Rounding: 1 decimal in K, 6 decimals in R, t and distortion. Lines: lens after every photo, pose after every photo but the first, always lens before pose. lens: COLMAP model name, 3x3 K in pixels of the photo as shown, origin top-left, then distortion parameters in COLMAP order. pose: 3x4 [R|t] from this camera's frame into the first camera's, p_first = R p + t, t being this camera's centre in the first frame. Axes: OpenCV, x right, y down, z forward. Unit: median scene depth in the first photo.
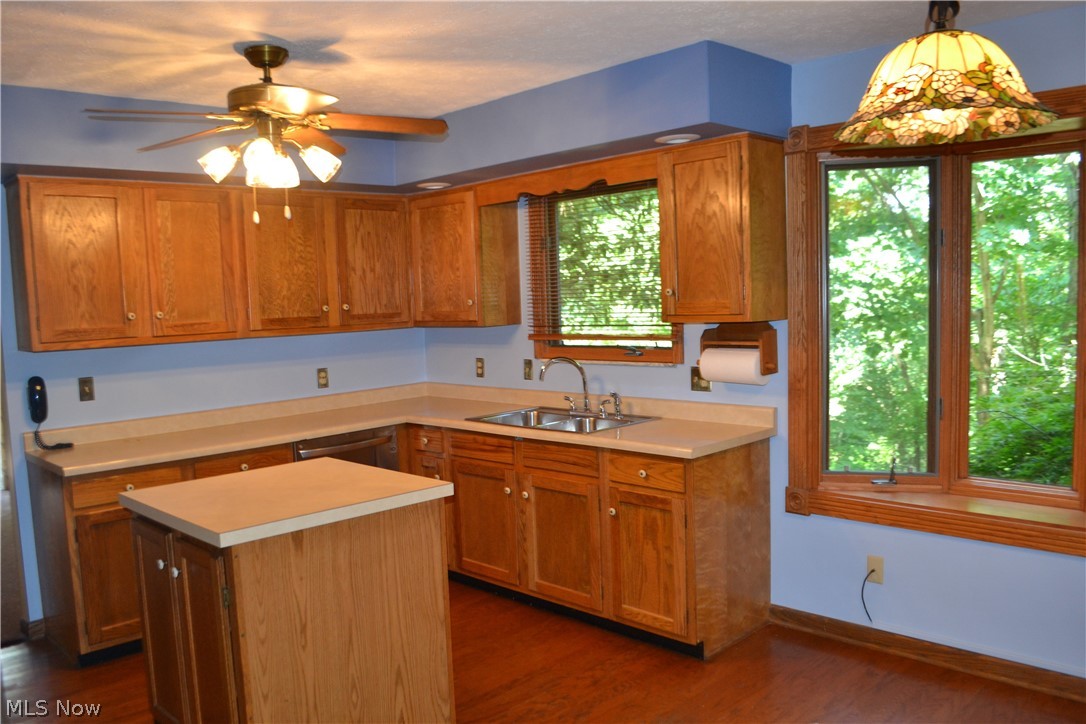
lens RADIAL K [[870.8, 0, 532.8], [0, 870.8, 363.8], [0, 0, 1]] dist [-0.080946, 0.016024]
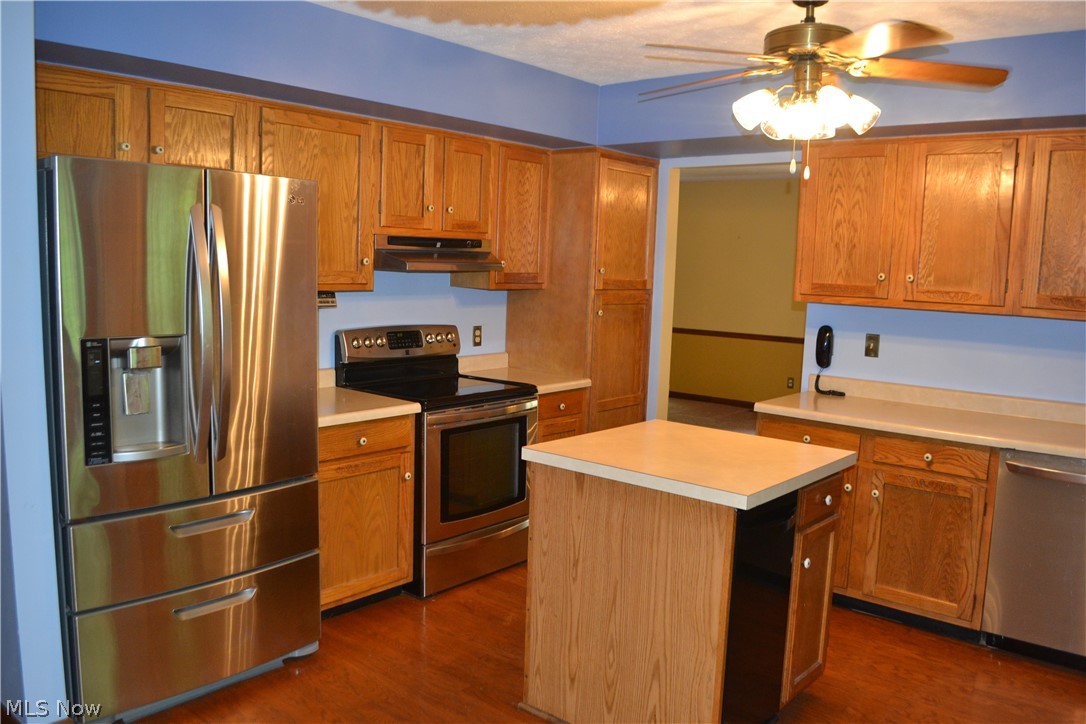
lens RADIAL K [[870.8, 0, 534.7], [0, 870.8, 363.8], [0, 0, 1]] dist [-0.080946, 0.016024]
pose [[0.092372, 0.157773, -0.983146, 0.494161], [-0.112487, 0.982700, 0.147133, -0.059661], [0.989350, 0.097000, 0.108521, 0.525663]]
